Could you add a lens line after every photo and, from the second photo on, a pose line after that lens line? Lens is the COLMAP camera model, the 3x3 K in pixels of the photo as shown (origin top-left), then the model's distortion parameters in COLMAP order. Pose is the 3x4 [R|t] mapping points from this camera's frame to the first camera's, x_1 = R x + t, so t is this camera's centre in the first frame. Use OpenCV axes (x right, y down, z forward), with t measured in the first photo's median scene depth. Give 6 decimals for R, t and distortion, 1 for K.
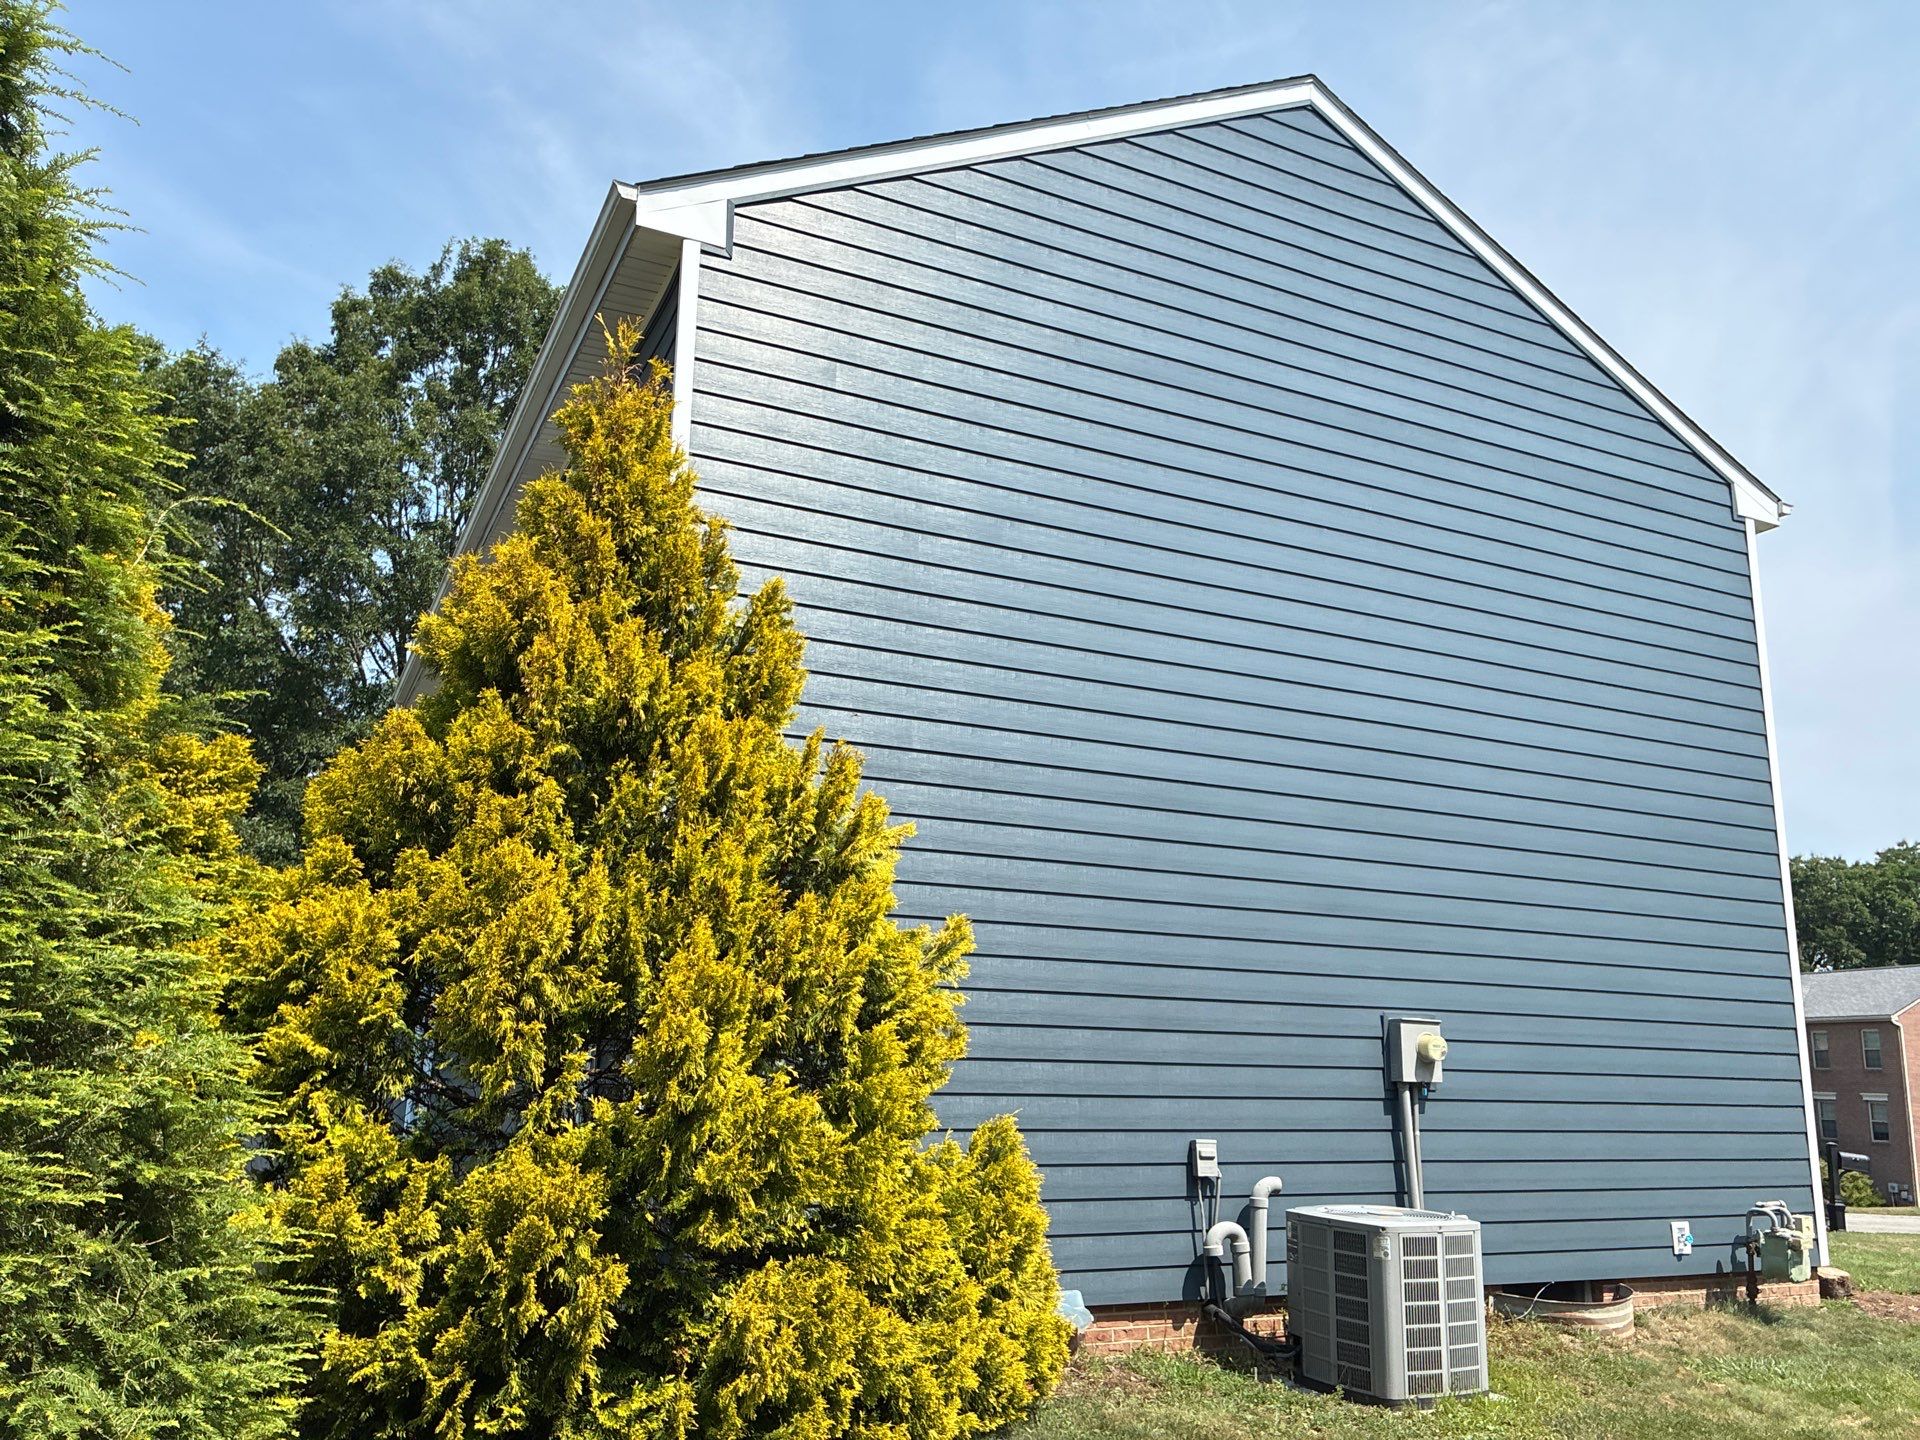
lens RADIAL K [[1443.3, 0, 964.4], [0, 1443.3, 727.2], [0, 0, 1]] dist [0.051093, -0.064120]
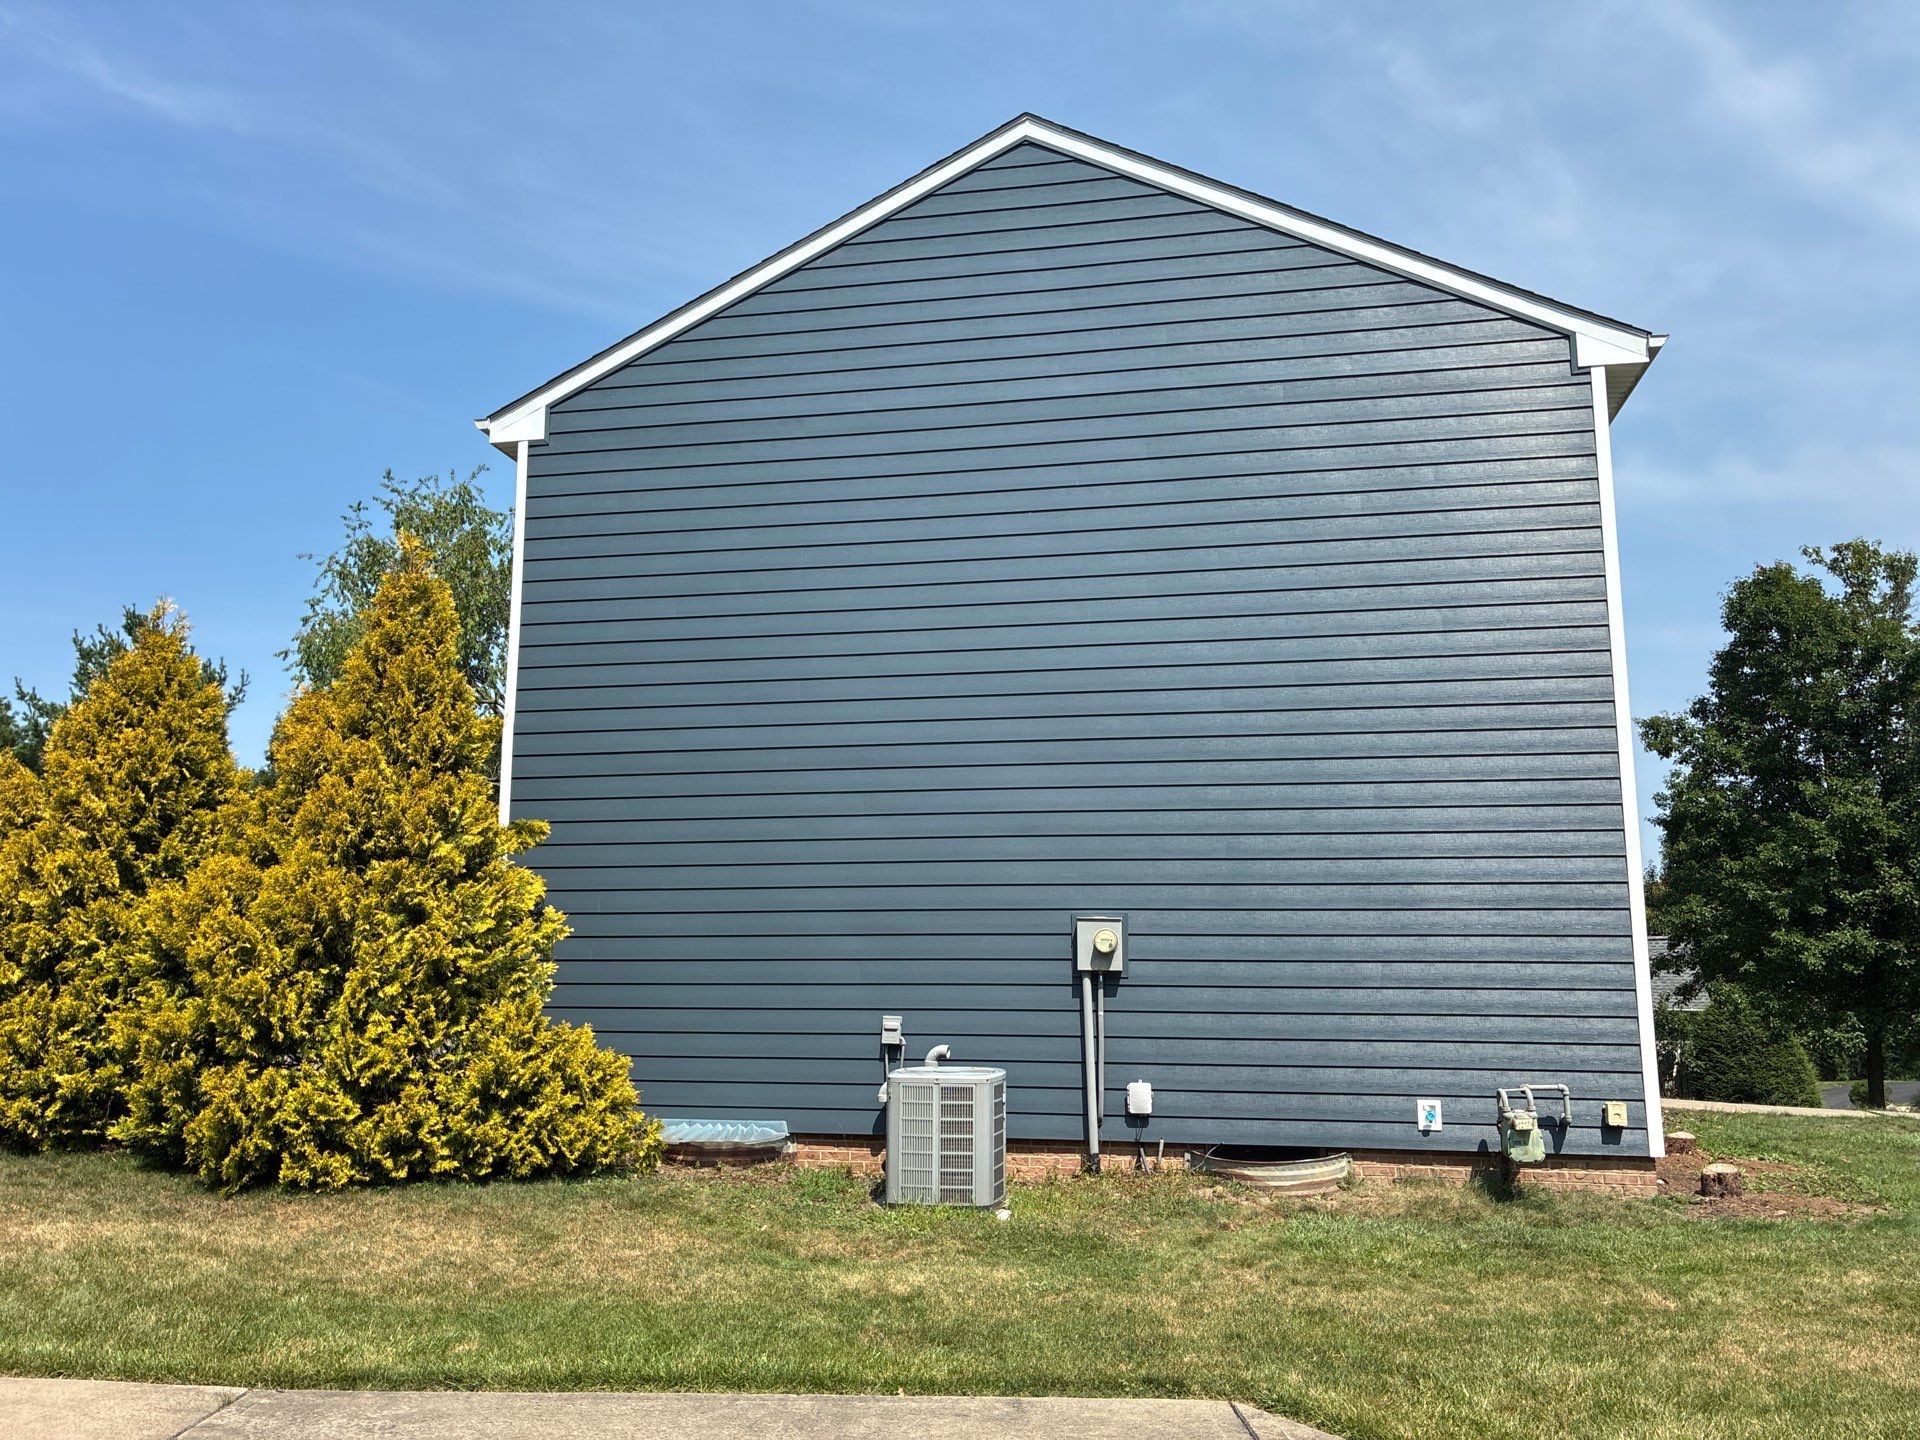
lens RADIAL K [[1443.3, 0, 961.3], [0, 1443.3, 726.9], [0, 0, 1]] dist [0.051093, -0.064120]
pose [[0.802622, -0.122014, -0.583876, 0.936965], [0.148270, 0.988943, -0.002843, 0.034140], [0.577767, -0.084289, 0.811838, -0.007467]]
